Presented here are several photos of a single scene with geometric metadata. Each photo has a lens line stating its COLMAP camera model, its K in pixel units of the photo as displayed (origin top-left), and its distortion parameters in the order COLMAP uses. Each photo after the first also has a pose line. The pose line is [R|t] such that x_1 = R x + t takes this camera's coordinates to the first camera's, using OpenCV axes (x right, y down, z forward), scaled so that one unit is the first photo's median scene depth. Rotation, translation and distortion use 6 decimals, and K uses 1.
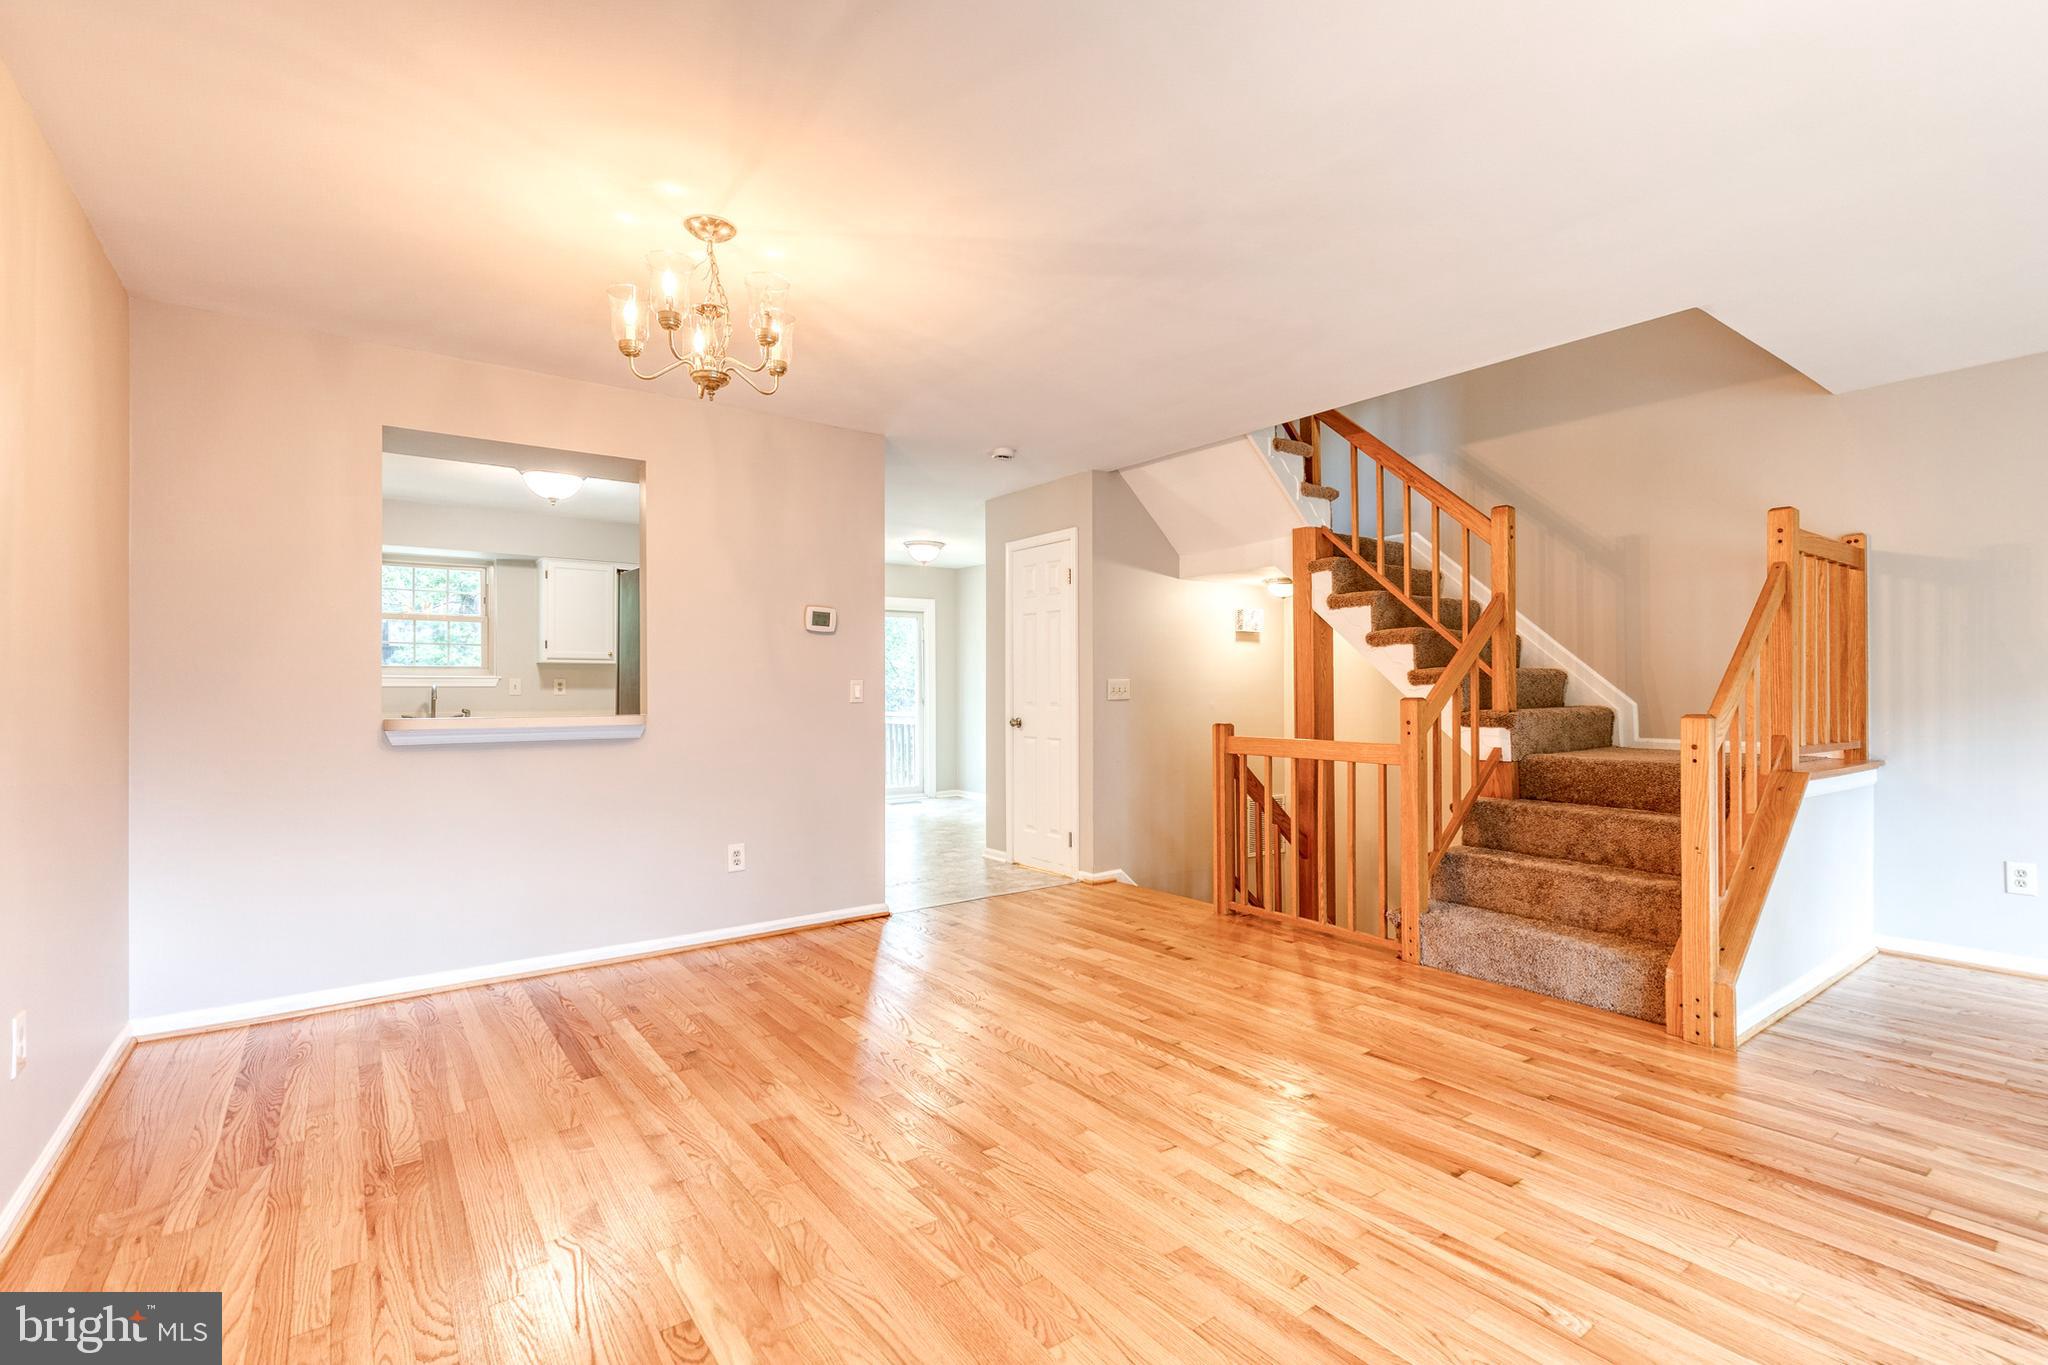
lens RADIAL K [[935.3, 0, 1039.4], [0, 935.3, 680.7], [0, 0, 1]] dist [0.008715, -0.000363]
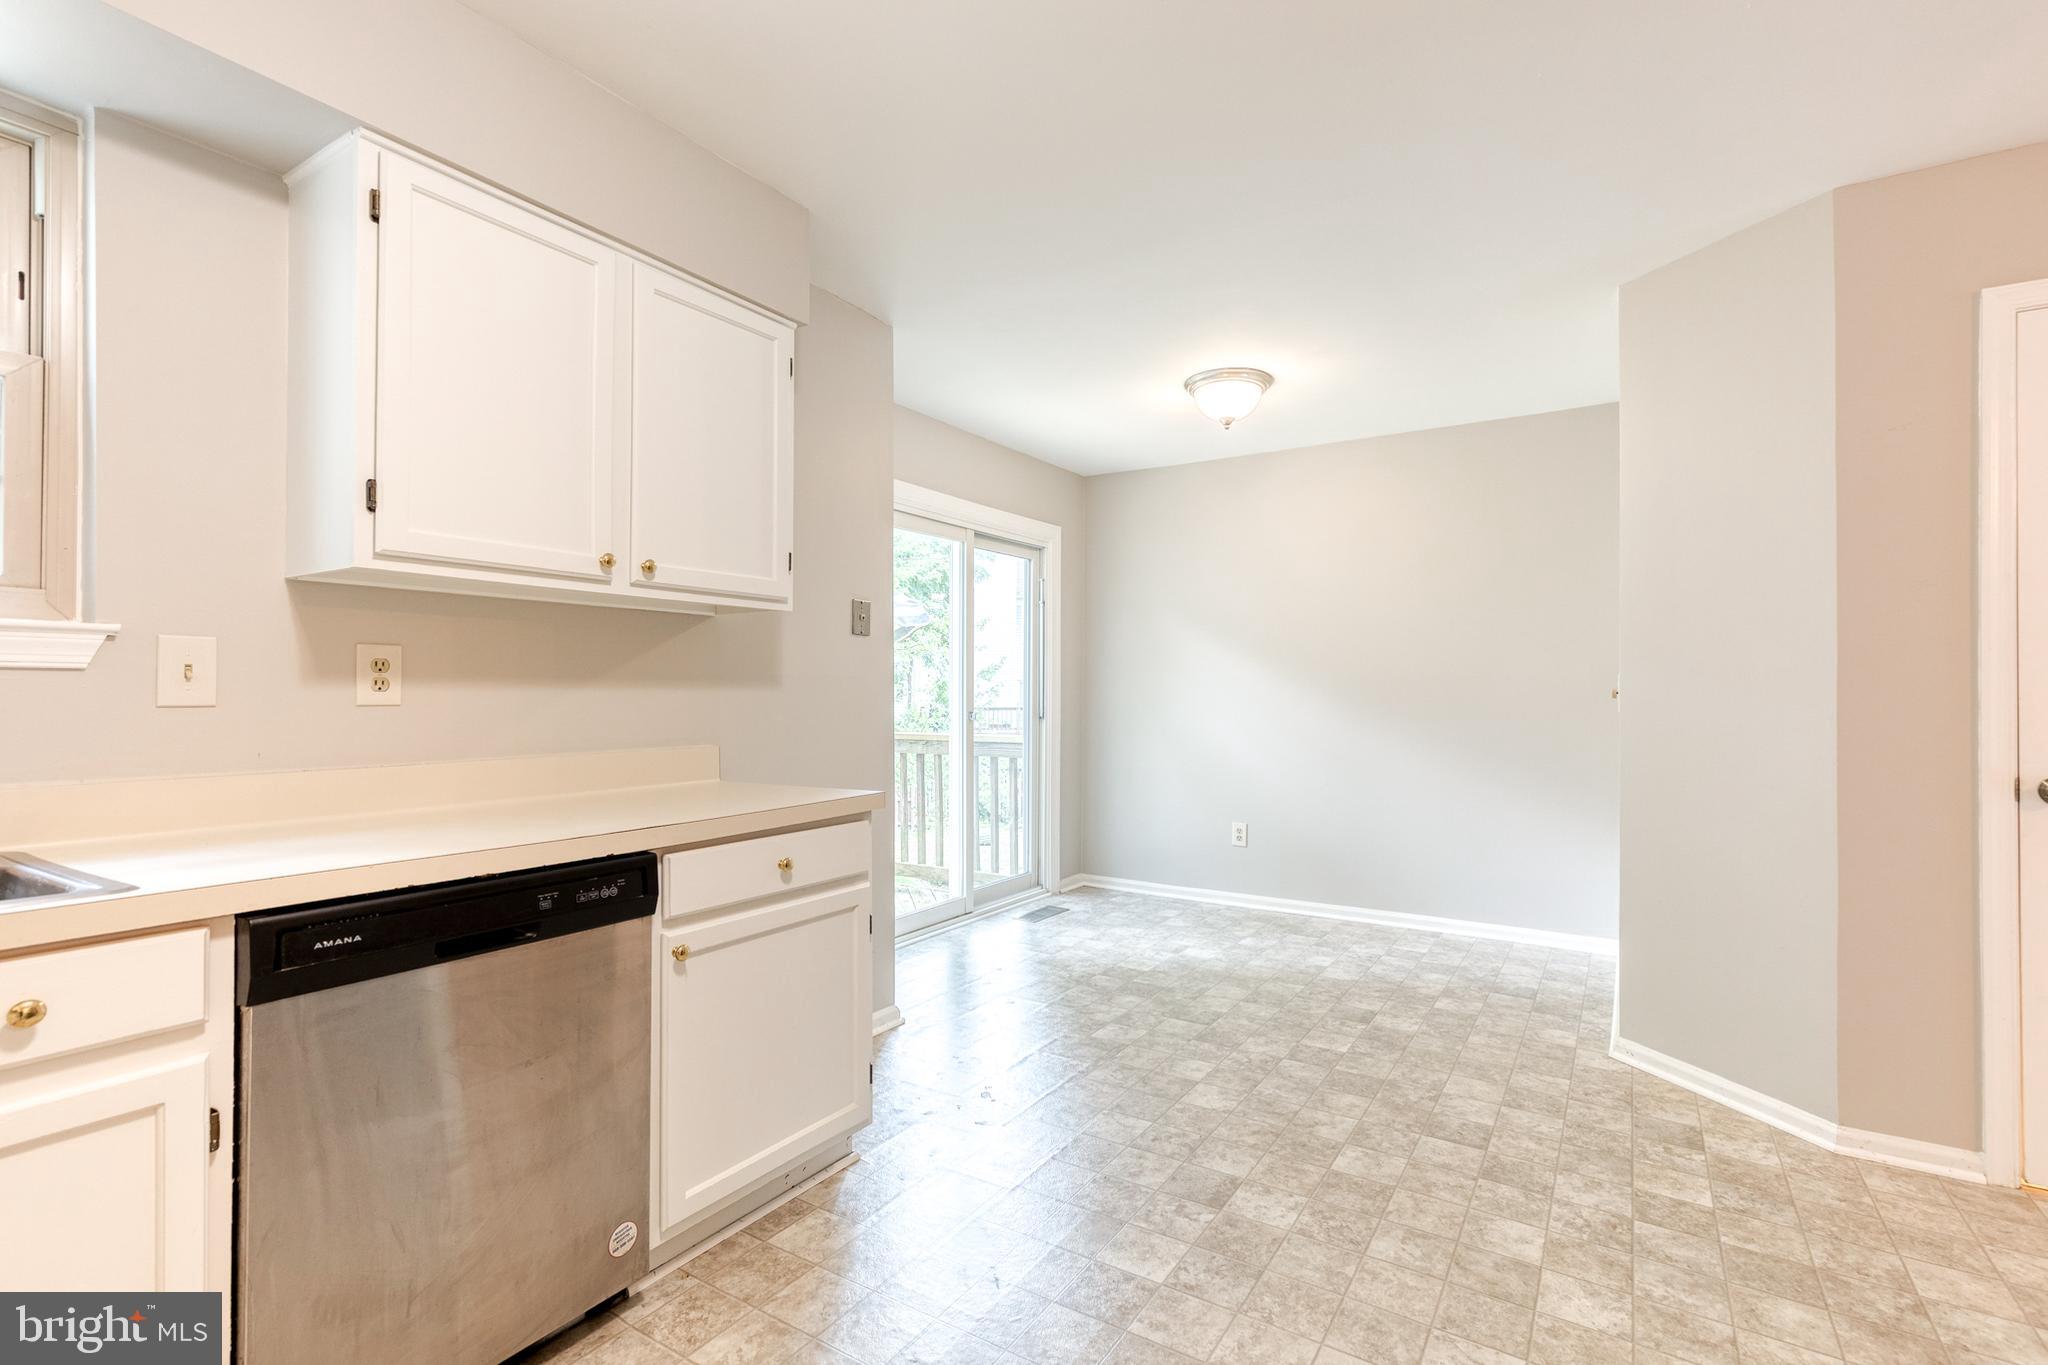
lens RADIAL K [[914.2, 0, 1040.7], [0, 914.2, 682.9], [0, 0, 1]] dist [0.000080, -0.000039]
pose [[0.939019, 0.010241, 0.343711, -0.802919], [-0.009525, 0.999948, -0.003773, 0.015110], [-0.343732, 0.000269, 0.939068, 1.306055]]
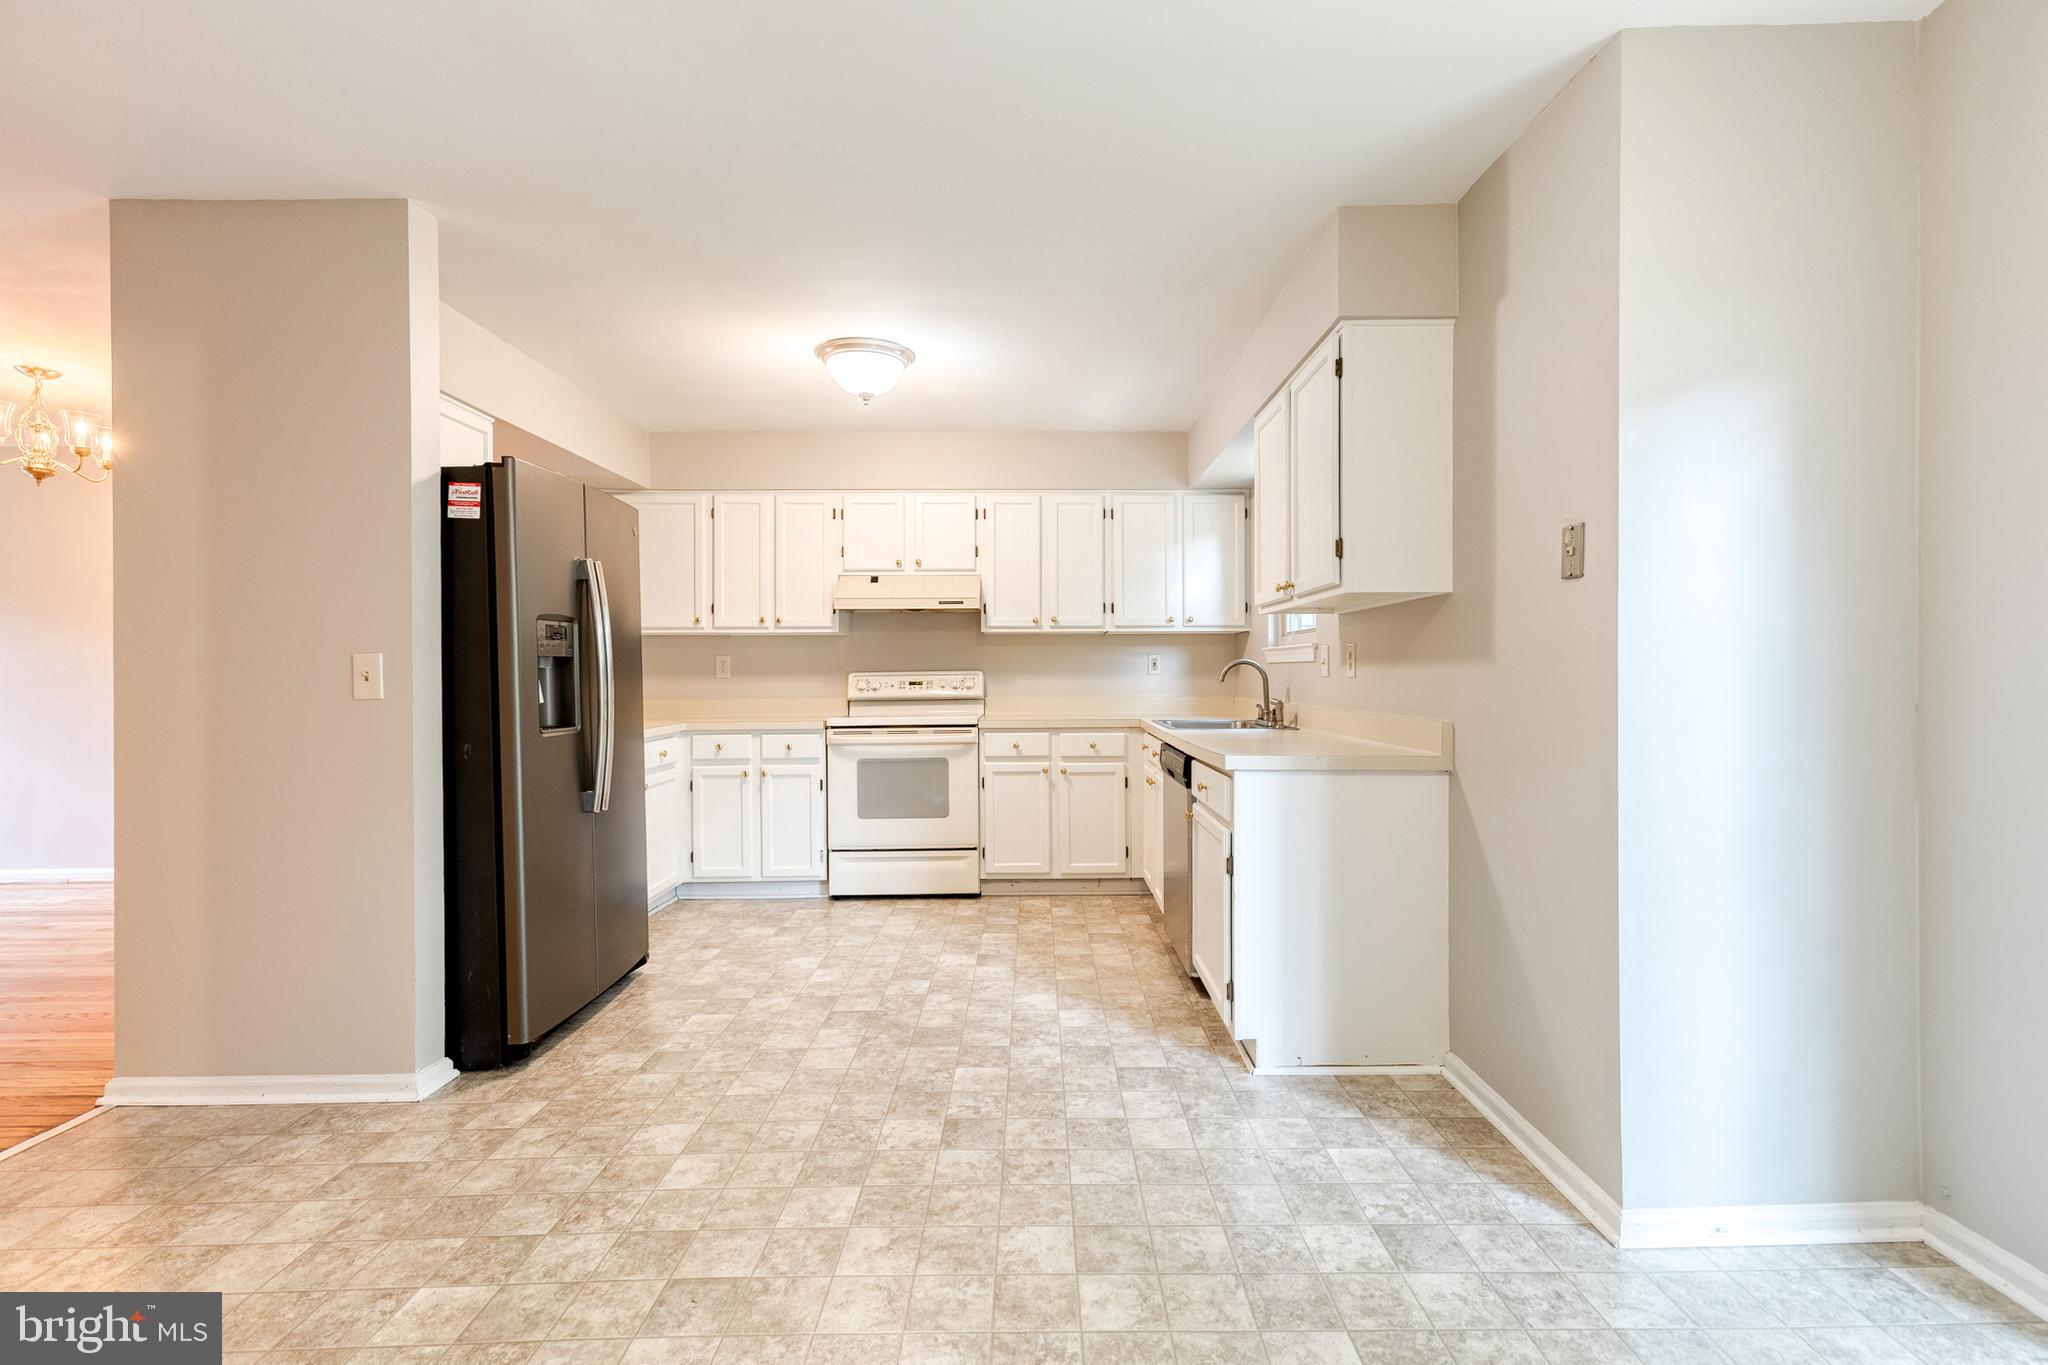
lens RADIAL K [[927.5, 0, 1057.0], [0, 927.5, 686.5], [0, 0, 1]] dist [0.010821, -0.001106]
pose [[-0.585408, 0.021061, -0.810465, -0.063390], [0.017022, 0.999761, 0.013685, 0.020514], [0.810560, -0.005784, -0.585627, 2.196561]]
